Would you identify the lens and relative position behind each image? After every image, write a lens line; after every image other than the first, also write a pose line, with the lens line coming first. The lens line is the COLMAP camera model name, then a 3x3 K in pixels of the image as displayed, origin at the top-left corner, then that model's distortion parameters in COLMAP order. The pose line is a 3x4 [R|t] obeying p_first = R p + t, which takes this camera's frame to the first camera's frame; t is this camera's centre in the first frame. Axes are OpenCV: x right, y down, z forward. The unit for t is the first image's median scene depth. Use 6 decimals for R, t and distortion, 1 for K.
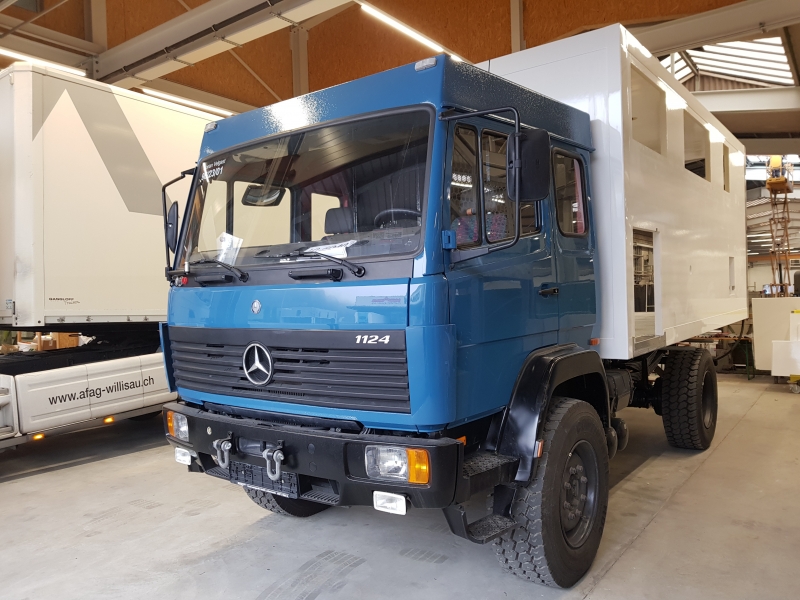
lens RADIAL K [[634.3, 0, 403.2], [0, 634.3, 298.3], [0, 0, 1]] dist [0.030706, -0.047901]
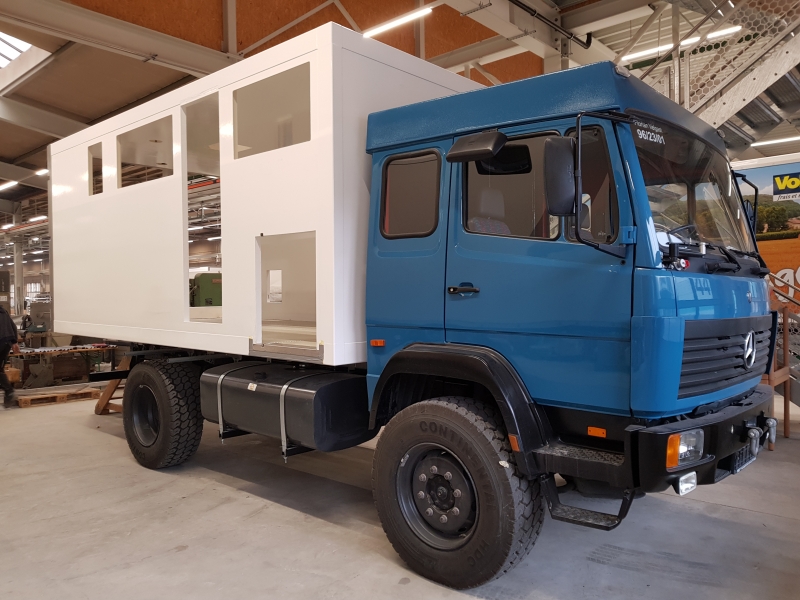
lens RADIAL K [[634.3, 0, 386.1], [0, 634.3, 299.4], [0, 0, 1]] dist [0.030706, -0.047901]
pose [[0.107739, 0.018120, 0.994014, -1.317769], [0.010821, 0.999753, -0.019398, 0.031189], [-0.994120, 0.012846, 0.107517, 1.430734]]
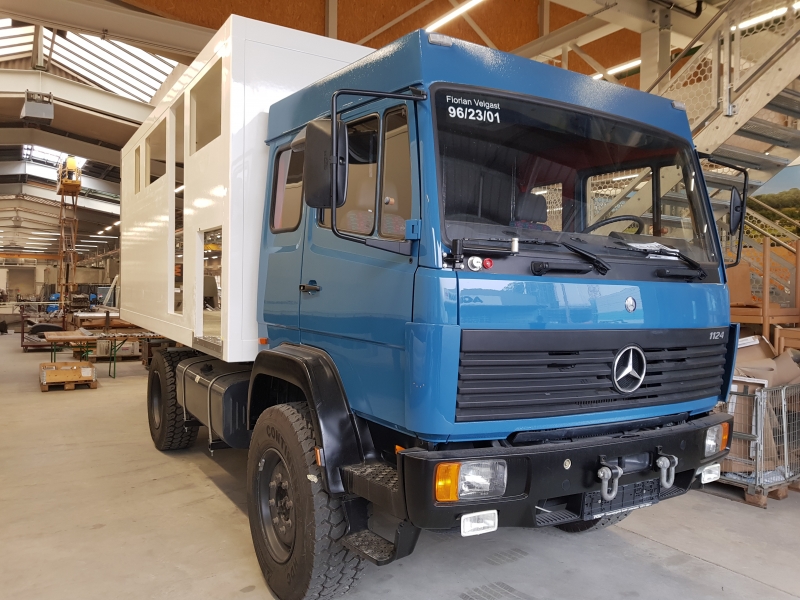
lens RADIAL K [[634.3, 0, 399.1], [0, 634.3, 297.1], [0, 0, 1]] dist [0.030706, -0.047901]
pose [[0.373224, 0.023085, 0.927454, -1.120689], [-0.021442, 0.999638, -0.016253, 0.023265], [-0.927493, -0.013821, 0.373584, 0.922398]]
